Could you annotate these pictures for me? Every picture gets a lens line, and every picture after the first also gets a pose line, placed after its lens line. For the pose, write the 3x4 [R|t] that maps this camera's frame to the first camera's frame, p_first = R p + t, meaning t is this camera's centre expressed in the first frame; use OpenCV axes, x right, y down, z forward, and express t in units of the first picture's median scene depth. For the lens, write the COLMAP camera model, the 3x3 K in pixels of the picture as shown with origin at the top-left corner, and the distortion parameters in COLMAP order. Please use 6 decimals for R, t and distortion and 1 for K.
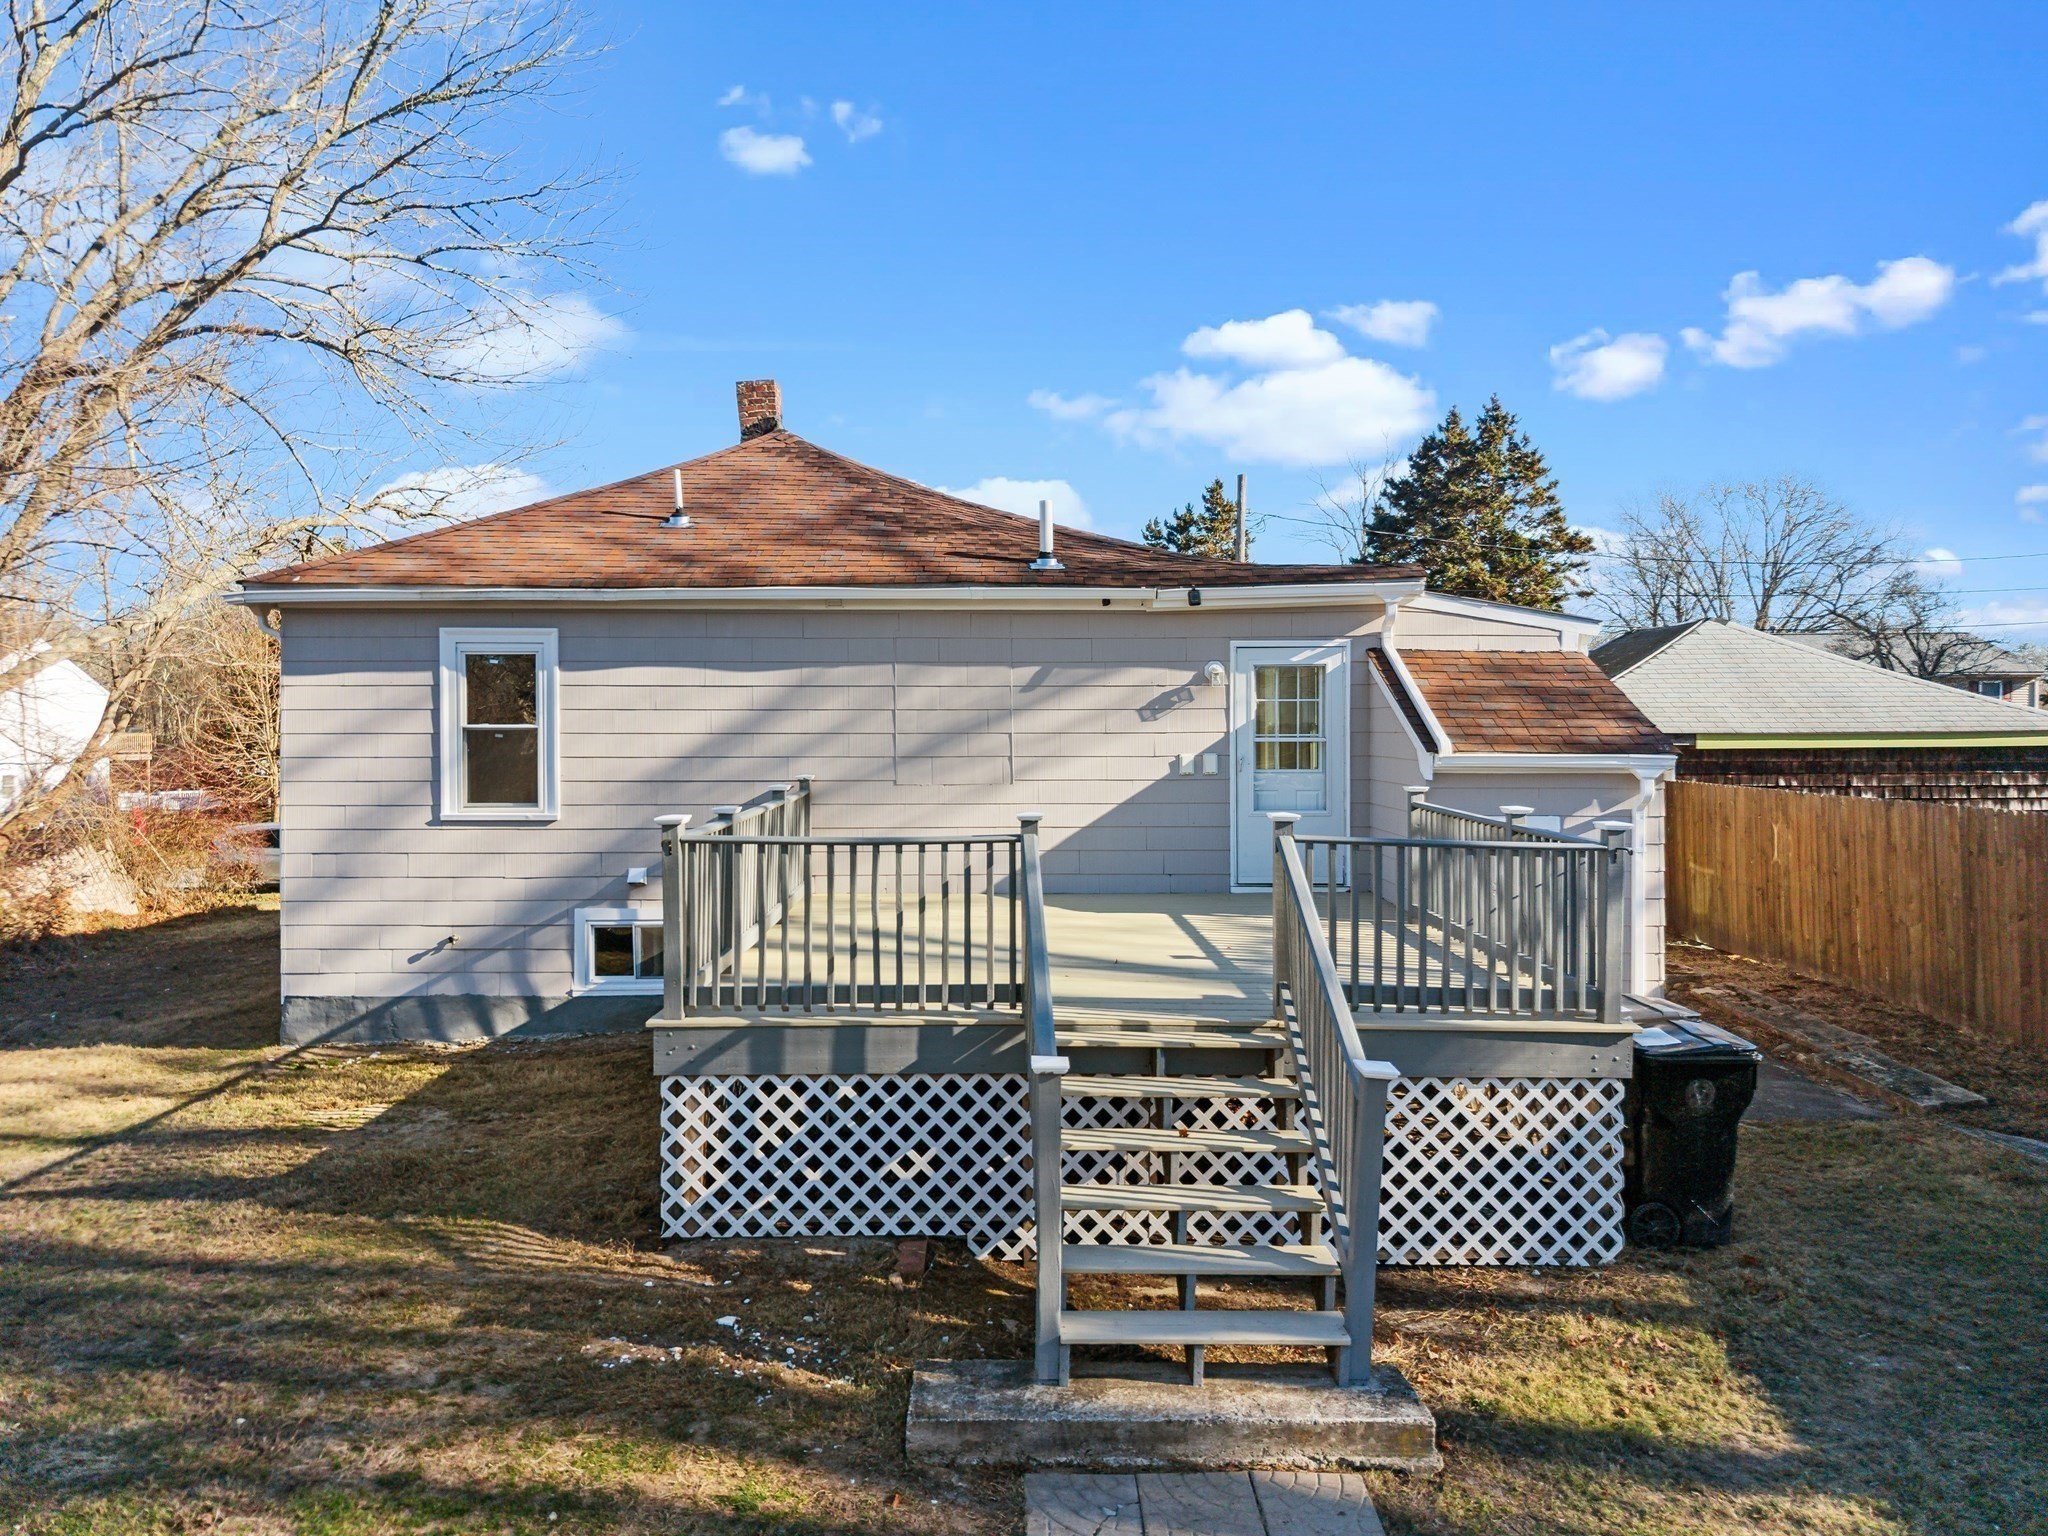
lens RADIAL K [[1379.4, 0, 1016.3], [0, 1379.4, 736.1], [0, 0, 1]] dist [0.006512, 0.001014]
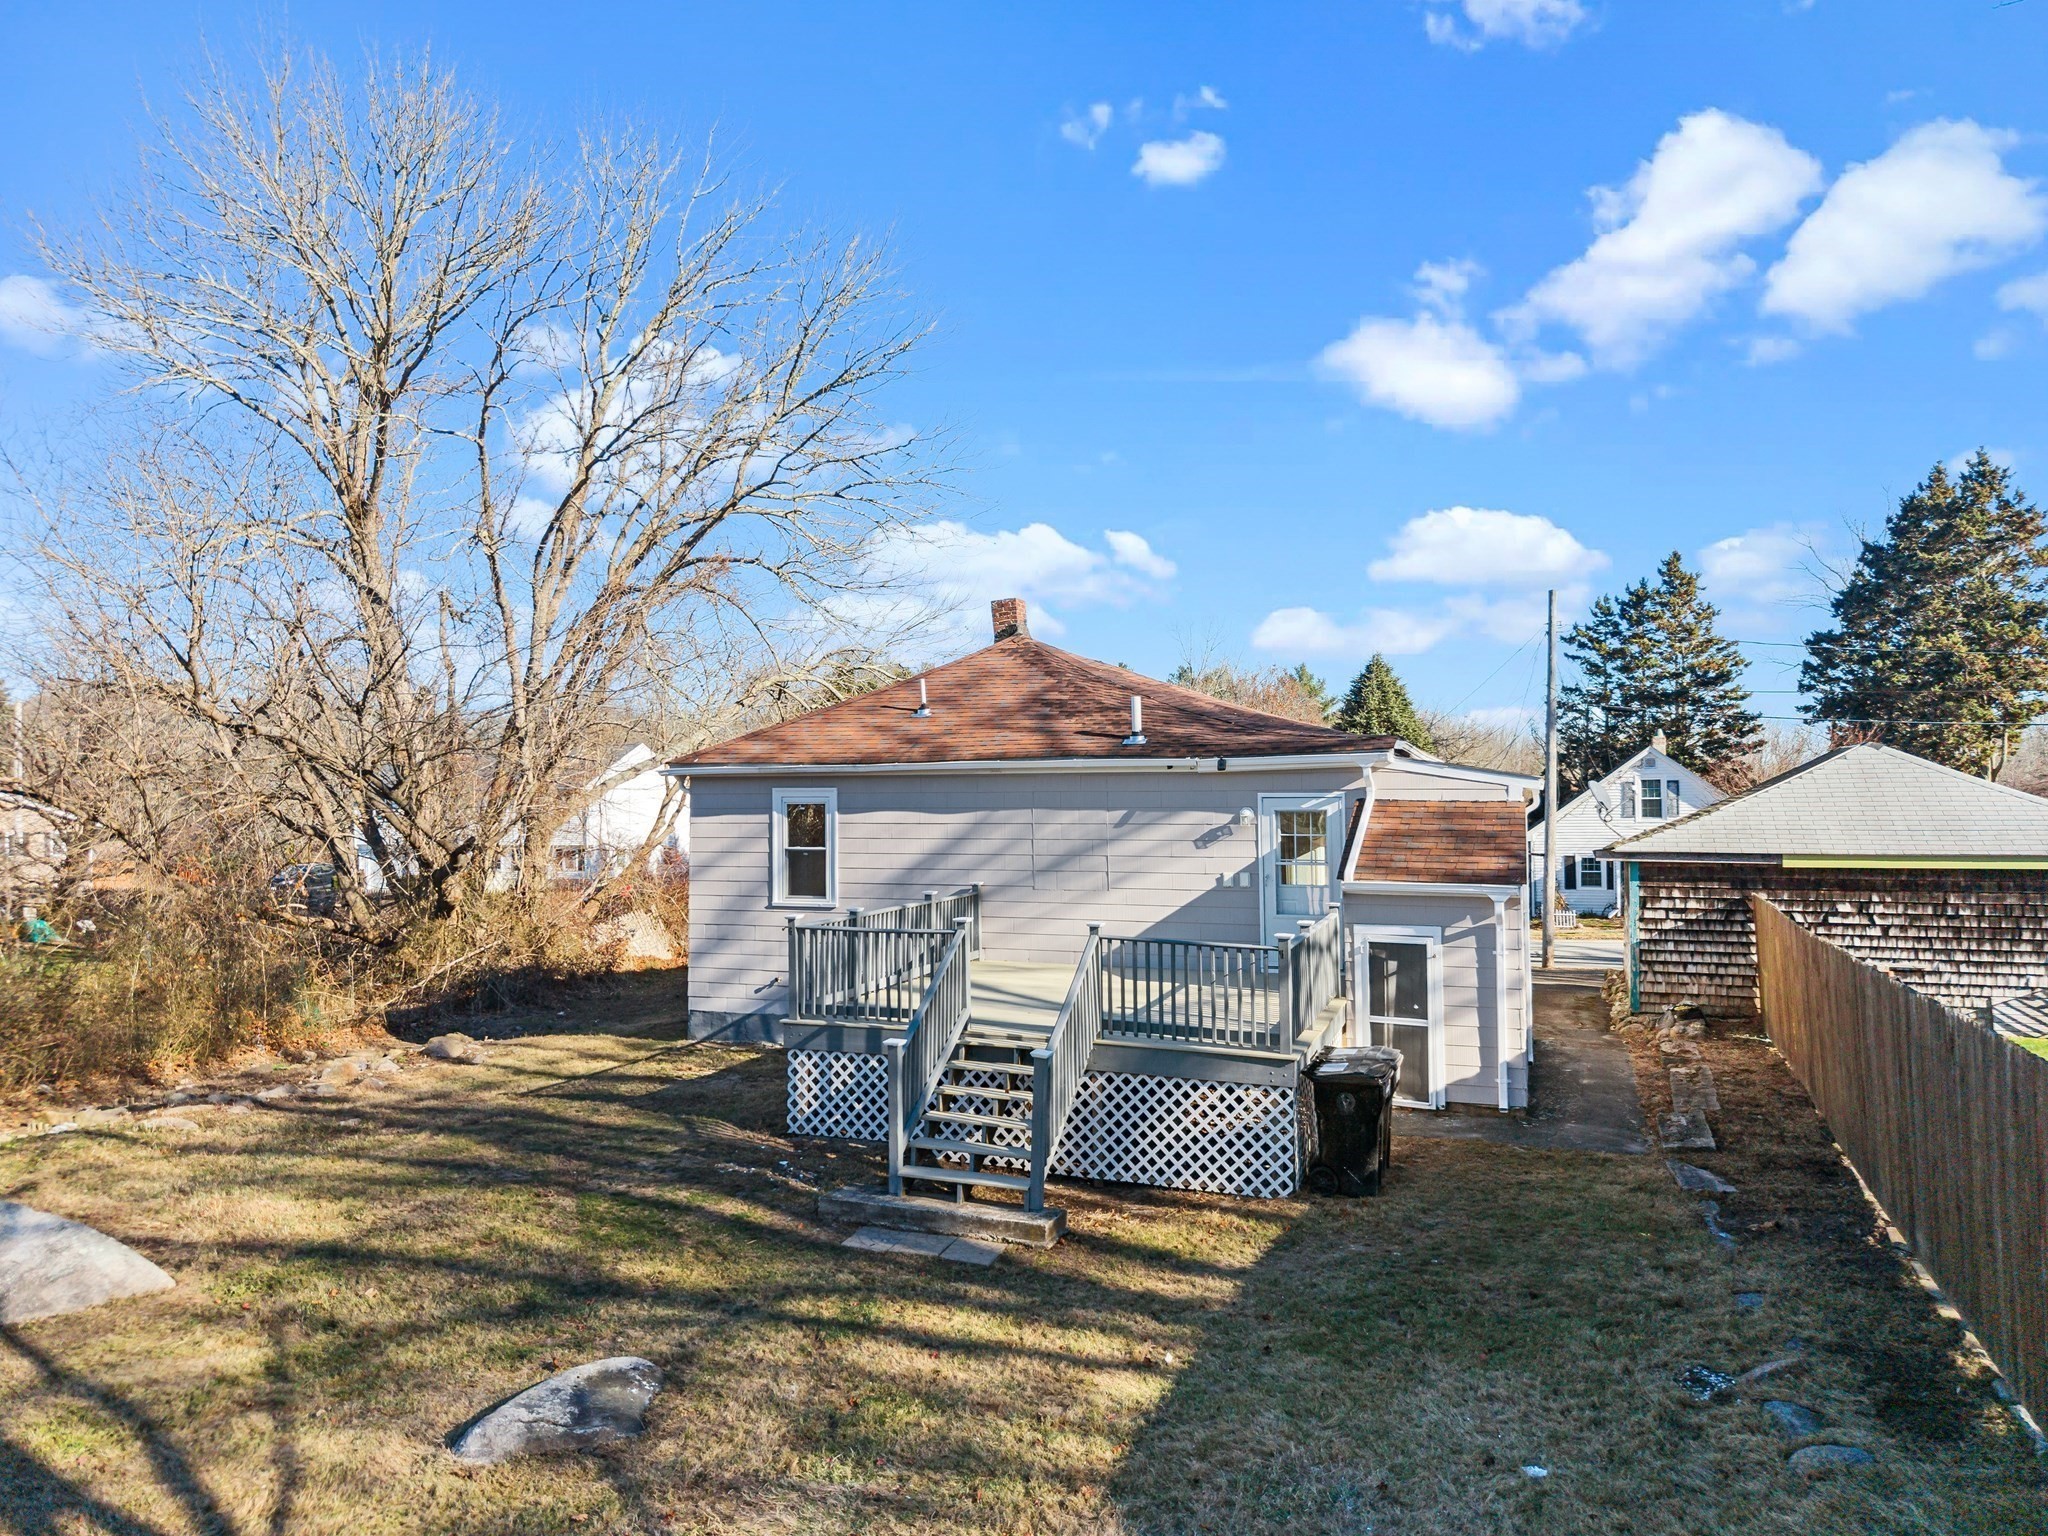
lens RADIAL K [[1392.8, 0, 1012.2], [0, 1392.8, 763.3], [0, 0, 1]] dist [0.058374, -0.071479]
pose [[0.930393, -0.011857, -0.366373, 0.457843], [0.000639, 0.999528, -0.030723, -0.057376], [0.366564, 0.028351, 0.929961, -0.437316]]
